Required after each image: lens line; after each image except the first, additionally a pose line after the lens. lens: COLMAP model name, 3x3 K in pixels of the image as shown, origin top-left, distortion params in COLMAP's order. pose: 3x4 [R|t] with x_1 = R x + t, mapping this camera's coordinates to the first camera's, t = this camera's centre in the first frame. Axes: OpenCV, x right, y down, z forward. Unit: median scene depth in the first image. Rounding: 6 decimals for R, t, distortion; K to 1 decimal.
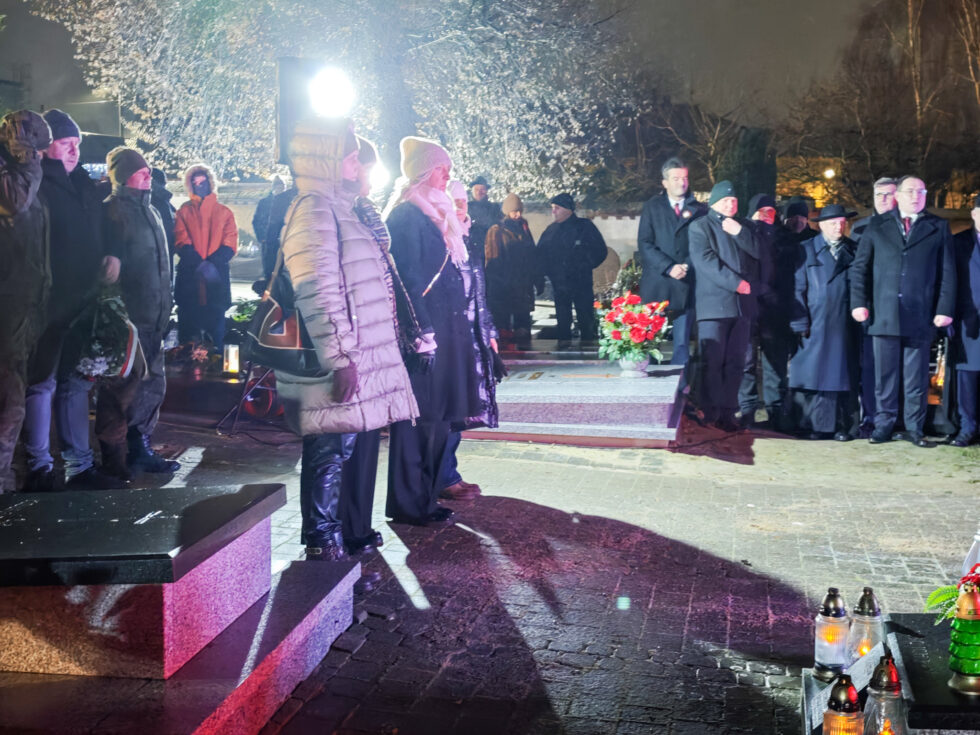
lens RADIAL K [[1348.0, 0, 457.2], [0, 1348.0, 318.0], [0, 0, 1]] dist [0.044667, -0.054899]
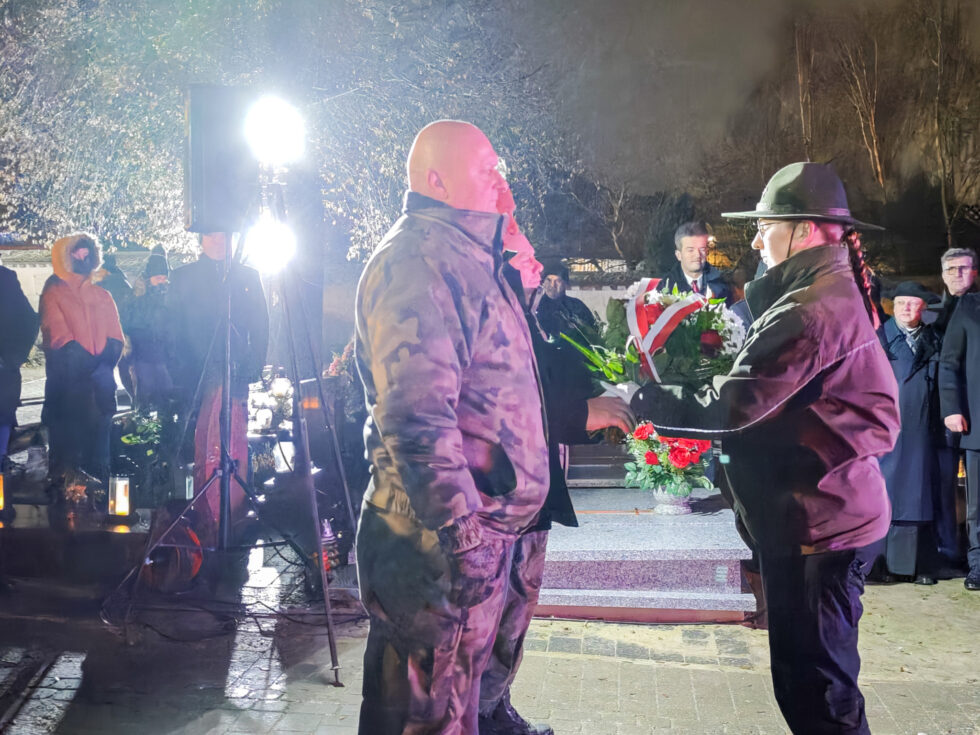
lens RADIAL K [[1304.8, 0, 484.2], [0, 1304.8, 334.7], [0, 0, 1]] dist [0.135589, -0.456222]
pose [[0.993013, -0.010332, 0.117548, -0.058417], [0.014376, 0.999332, -0.033602, -0.032777], [-0.117122, 0.035057, 0.992499, 0.288248]]
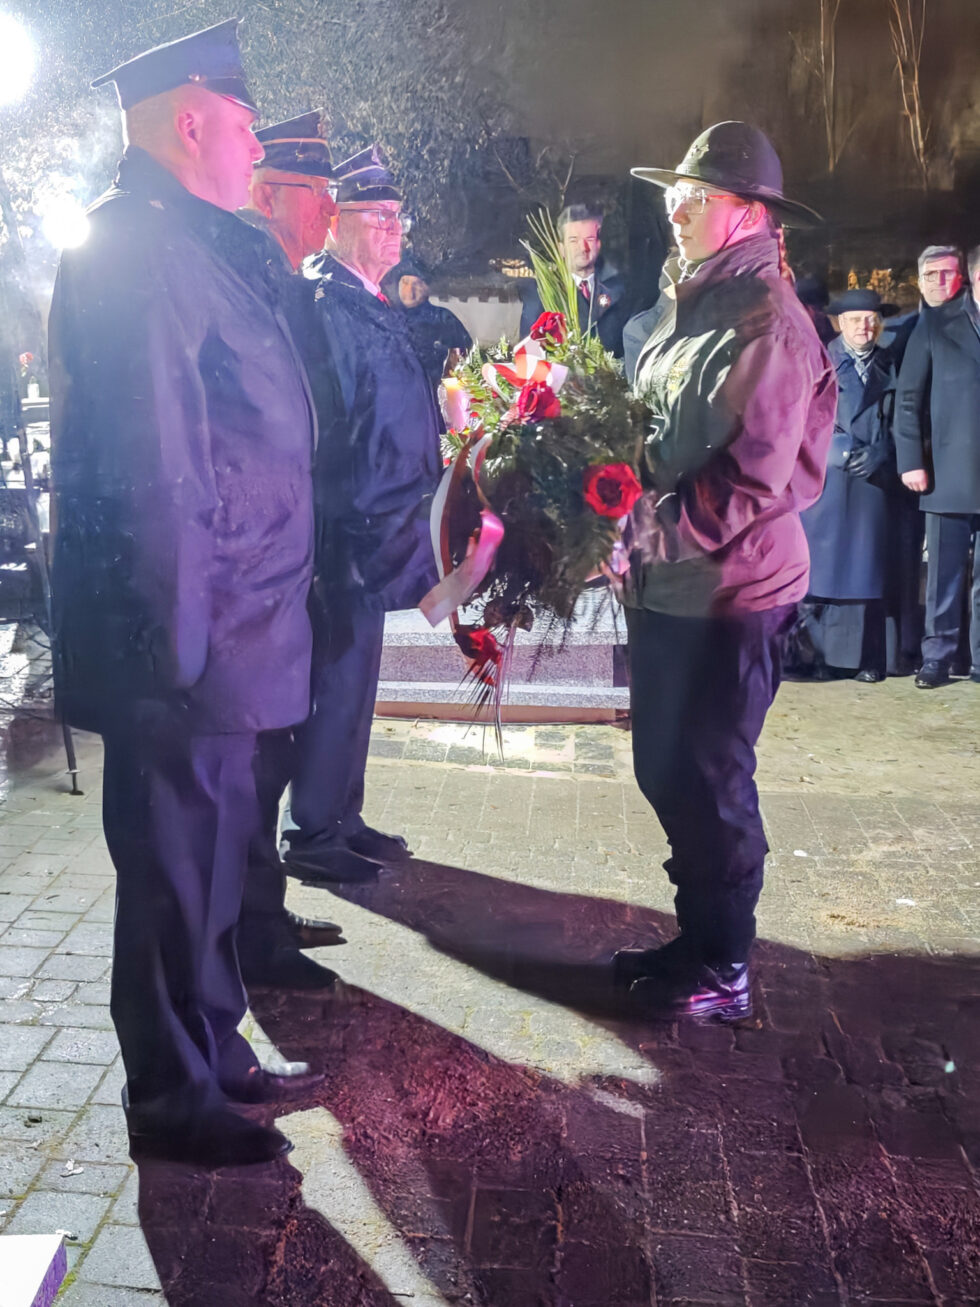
lens RADIAL K [[1740.1, 0, 490.0], [0, 1740.1, 653.5], [0, 0, 1]] dist [0.135589, -0.456222]
pose [[0.986264, -0.021737, 0.163743, -0.015877], [0.000721, 0.991861, 0.127323, -0.024728], [-0.165178, -0.125456, 0.978252, 0.265930]]
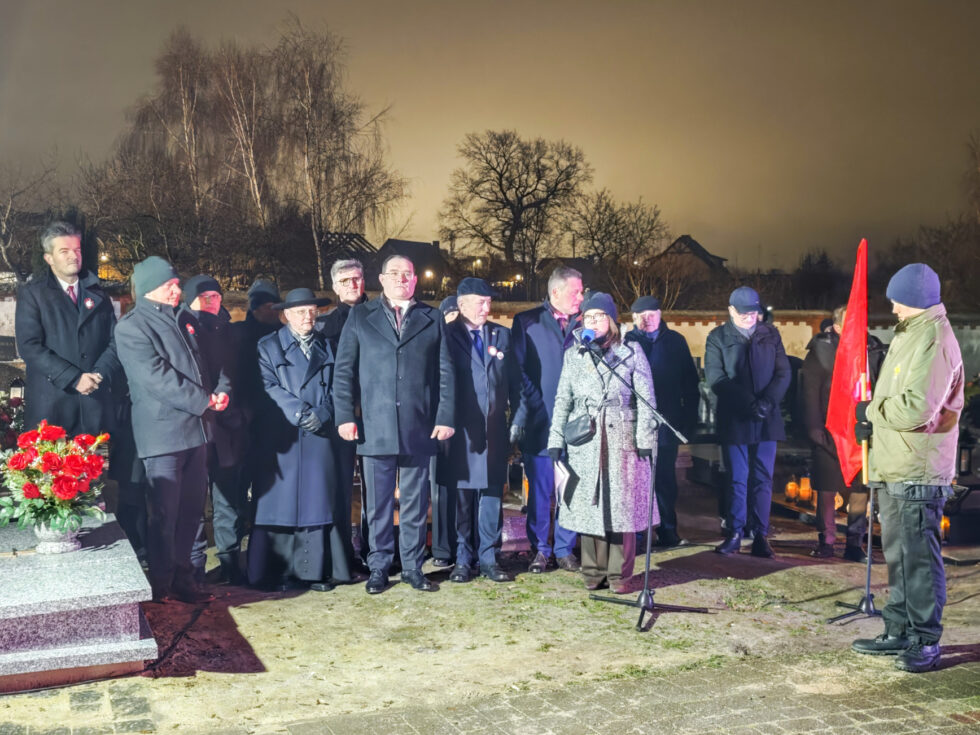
lens RADIAL K [[1154.8, 0, 490.0], [0, 1154.8, 367.5], [0, 0, 1]] dist [0.023289, -0.036681]
pose [[0.820424, -0.035781, 0.570635, -0.015127], [0.043057, 0.999072, 0.000741, -0.036896], [-0.570132, 0.023962, 0.821204, 0.420775]]
